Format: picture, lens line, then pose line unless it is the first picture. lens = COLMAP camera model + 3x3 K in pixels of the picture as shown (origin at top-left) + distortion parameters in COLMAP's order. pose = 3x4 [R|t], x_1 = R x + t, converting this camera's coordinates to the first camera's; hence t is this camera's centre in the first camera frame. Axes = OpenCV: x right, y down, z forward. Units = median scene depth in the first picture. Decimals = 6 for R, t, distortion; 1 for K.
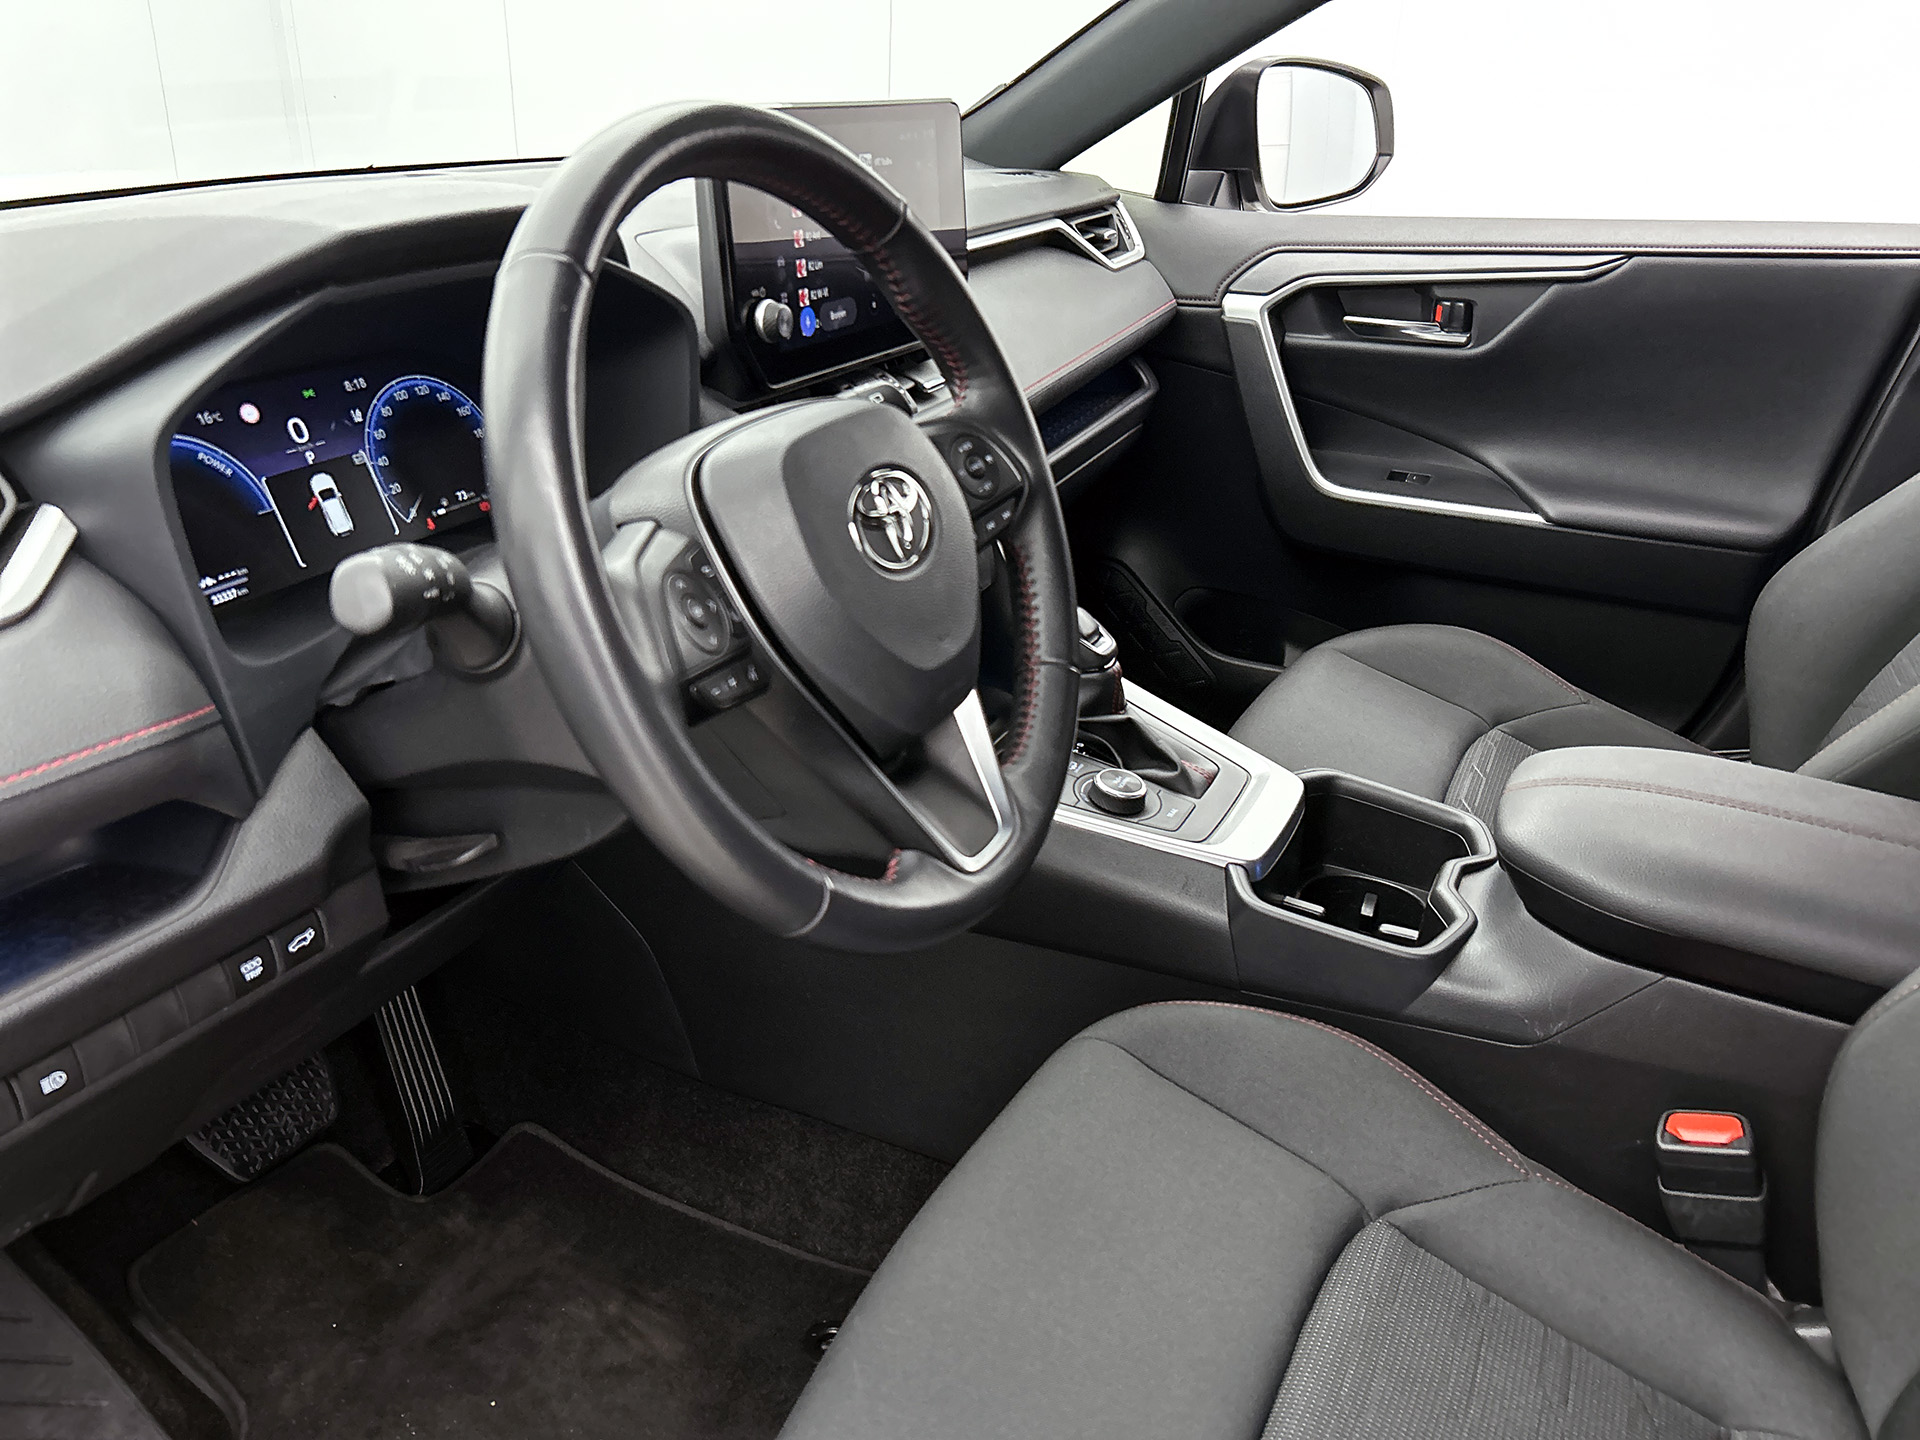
lens RADIAL K [[1463.0, 0, 960.0], [0, 1463.0, 720.0], [0, 0, 1]] dist [0.013598, -0.001957]
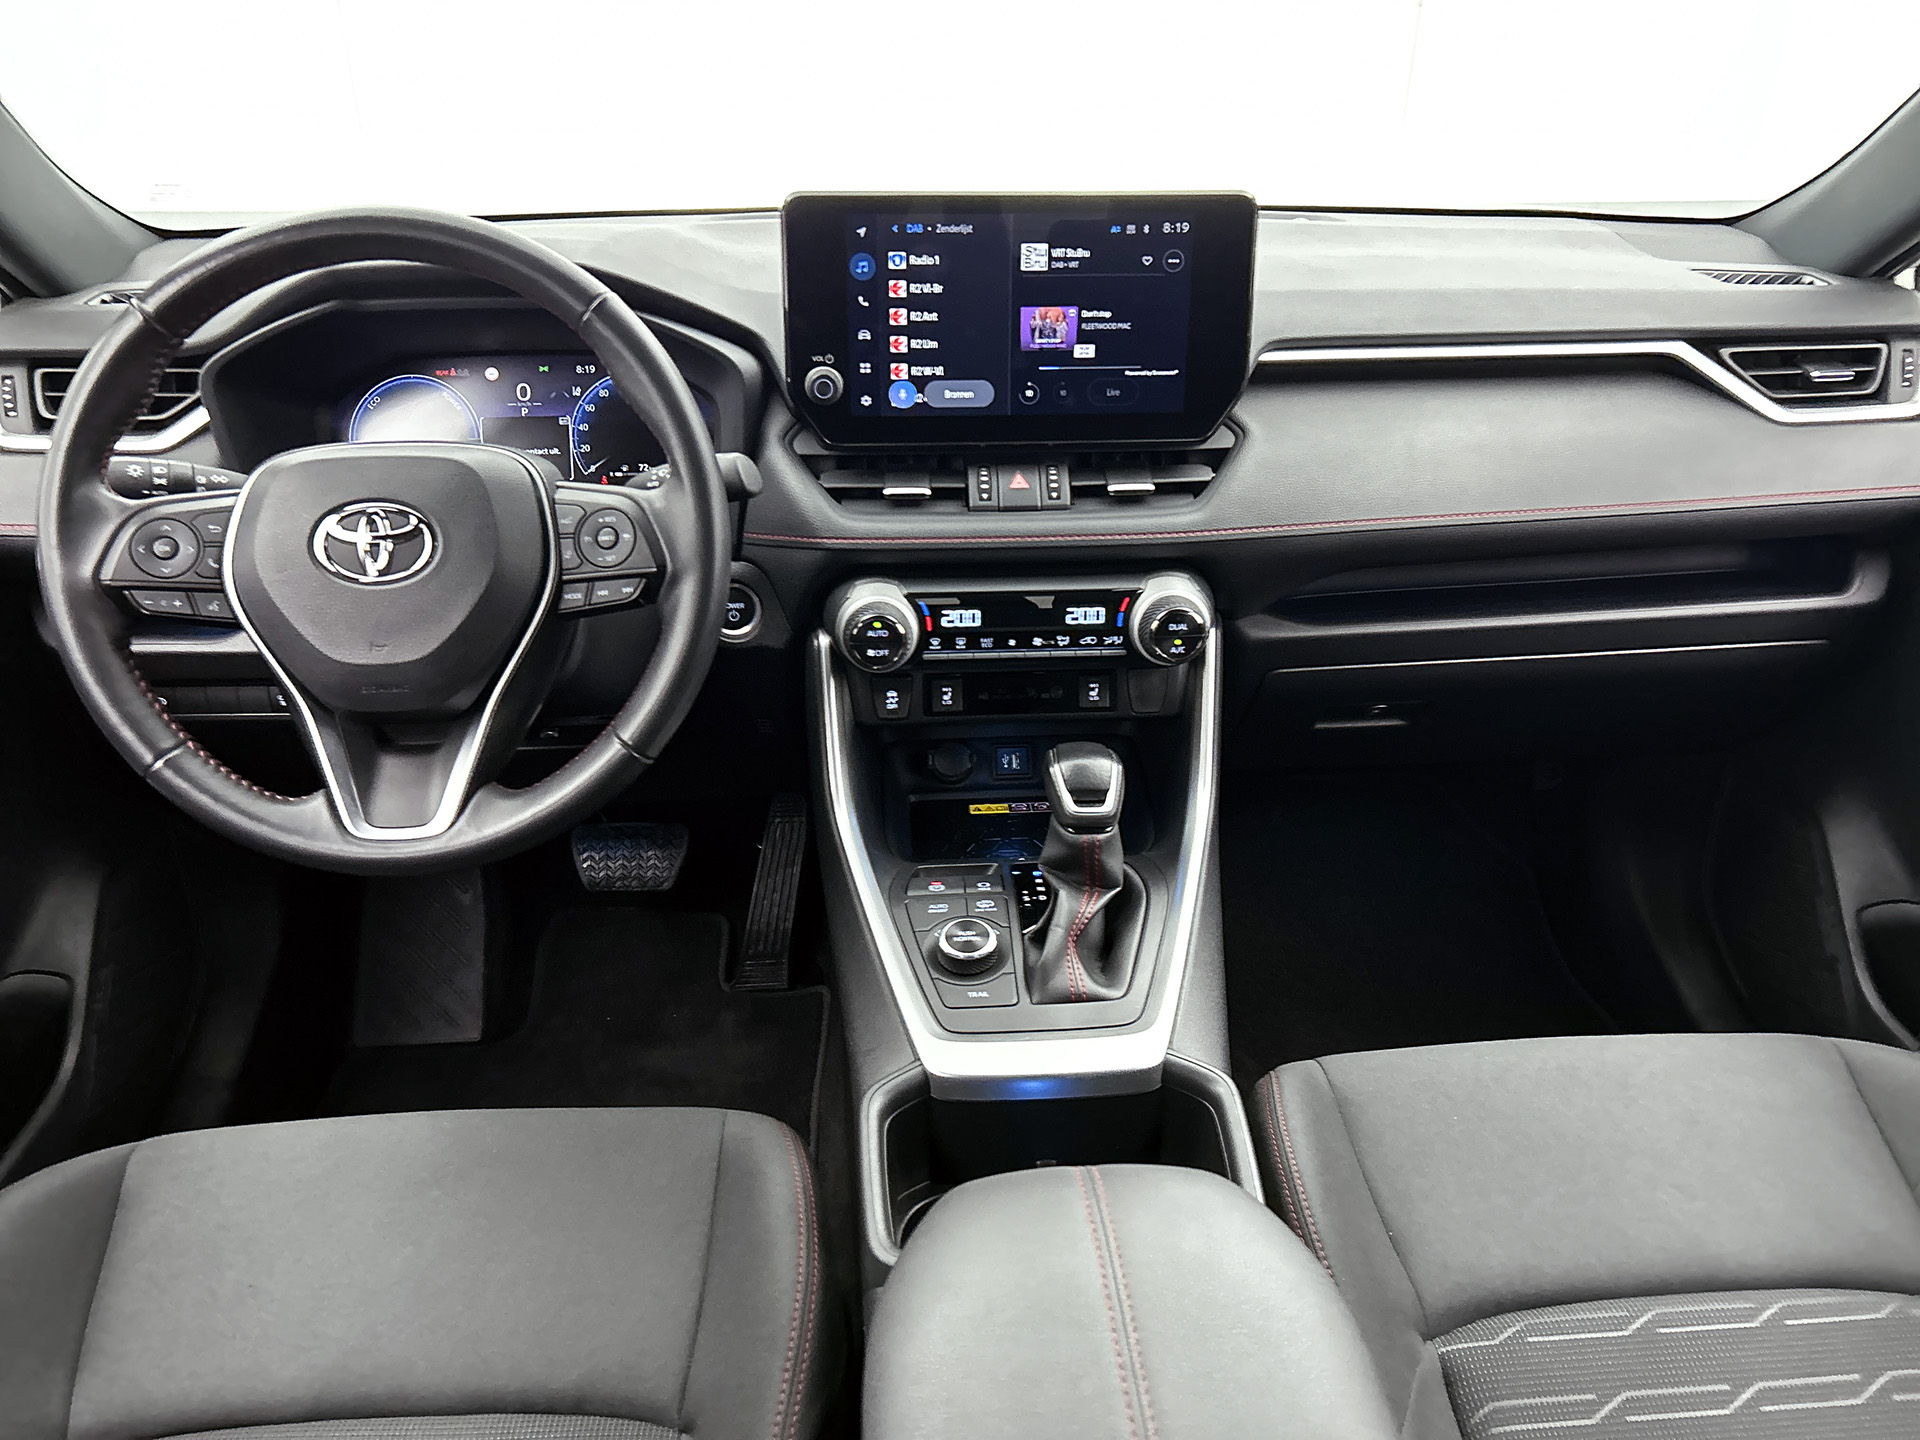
lens RADIAL K [[1463.0, 0, 960.0], [0, 1463.0, 720.0], [0, 0, 1]] dist [0.013598, -0.001957]
pose [[0.501312, 0.372680, -0.780895, 0.880188], [-0.353360, 0.911981, 0.208394, -0.311979], [0.789825, 0.171467, 0.588877, 0.483992]]
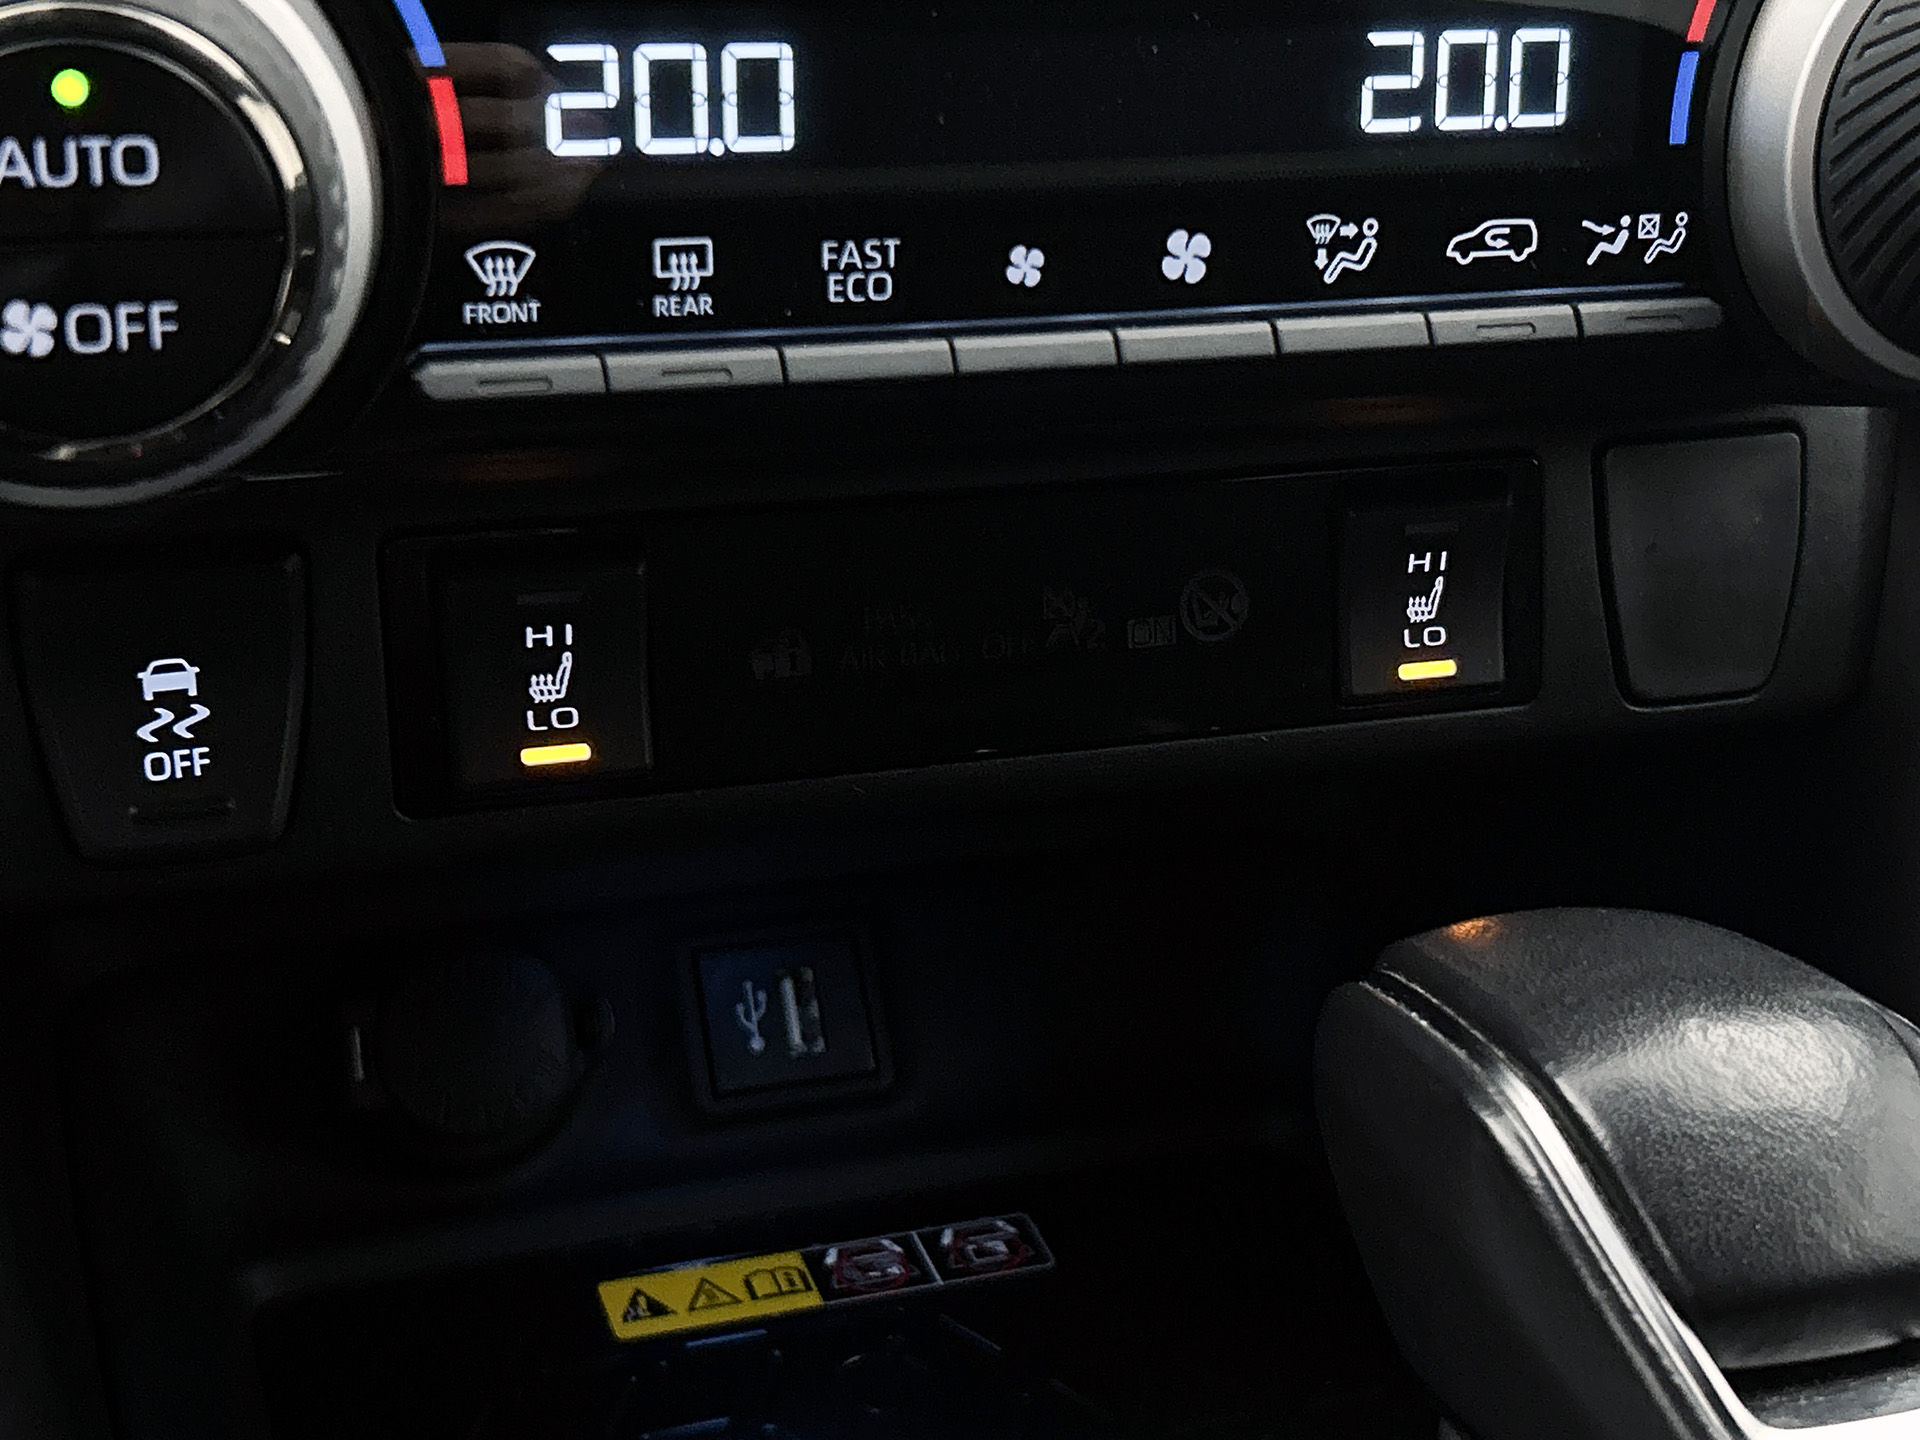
lens RADIAL K [[3004.2, 0, 985.4], [0, 3004.2, 716.5], [0, 0, 1]] dist [0.173904, -0.892372]
pose [[0.729213, 0.314508, -0.607728, 0.214023], [-0.329893, 0.939675, 0.090457, -0.126989], [0.599516, 0.134523, 0.788977, 0.907859]]
